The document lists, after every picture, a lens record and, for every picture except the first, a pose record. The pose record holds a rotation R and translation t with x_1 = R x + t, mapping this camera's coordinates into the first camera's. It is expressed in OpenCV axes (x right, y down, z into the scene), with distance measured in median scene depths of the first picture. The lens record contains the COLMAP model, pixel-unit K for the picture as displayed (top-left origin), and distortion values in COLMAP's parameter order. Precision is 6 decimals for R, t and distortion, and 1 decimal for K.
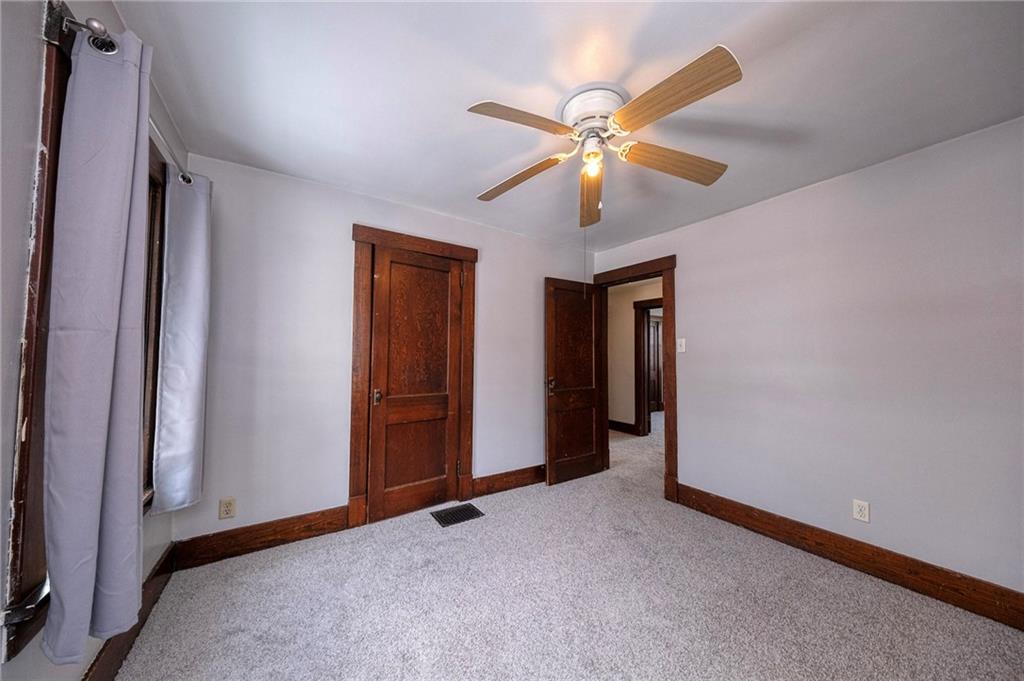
lens RADIAL K [[342.8, 0, 512.3], [0, 342.8, 343.7], [0, 0, 1]] dist [-0.001347, -0.000637]
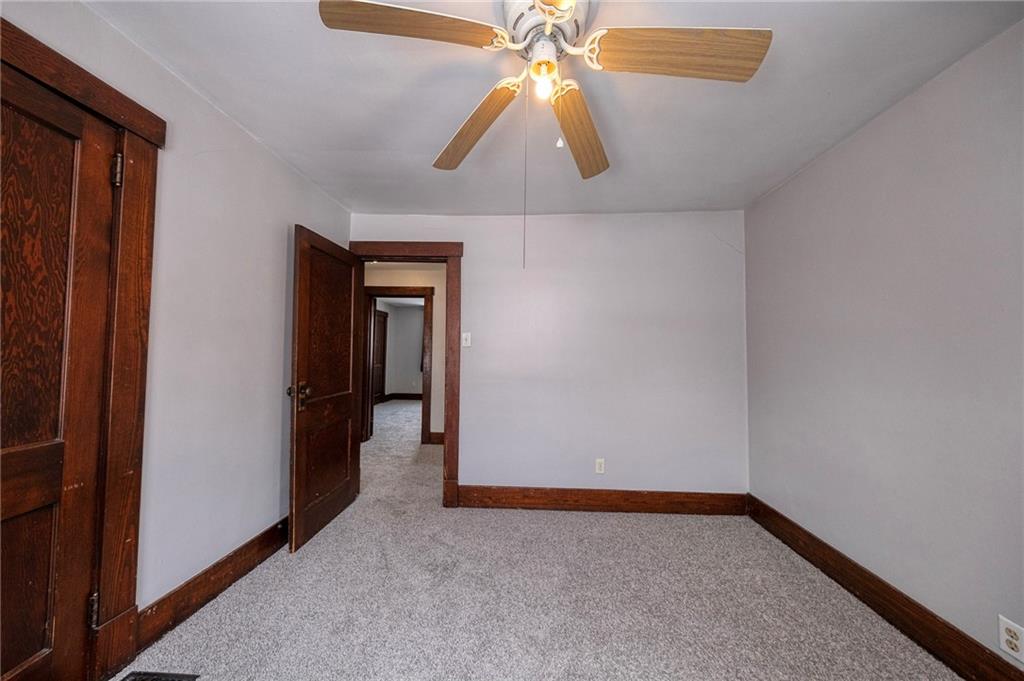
lens RADIAL K [[342.8, 0, 512.0], [0, 342.8, 344.2], [0, 0, 1]] dist [-0.001347, -0.000637]
pose [[0.590595, 0.022087, 0.806666, -0.195683], [-0.038824, 0.999245, 0.001064, 0.011830], [-0.806034, -0.031947, 0.591007, 0.335423]]
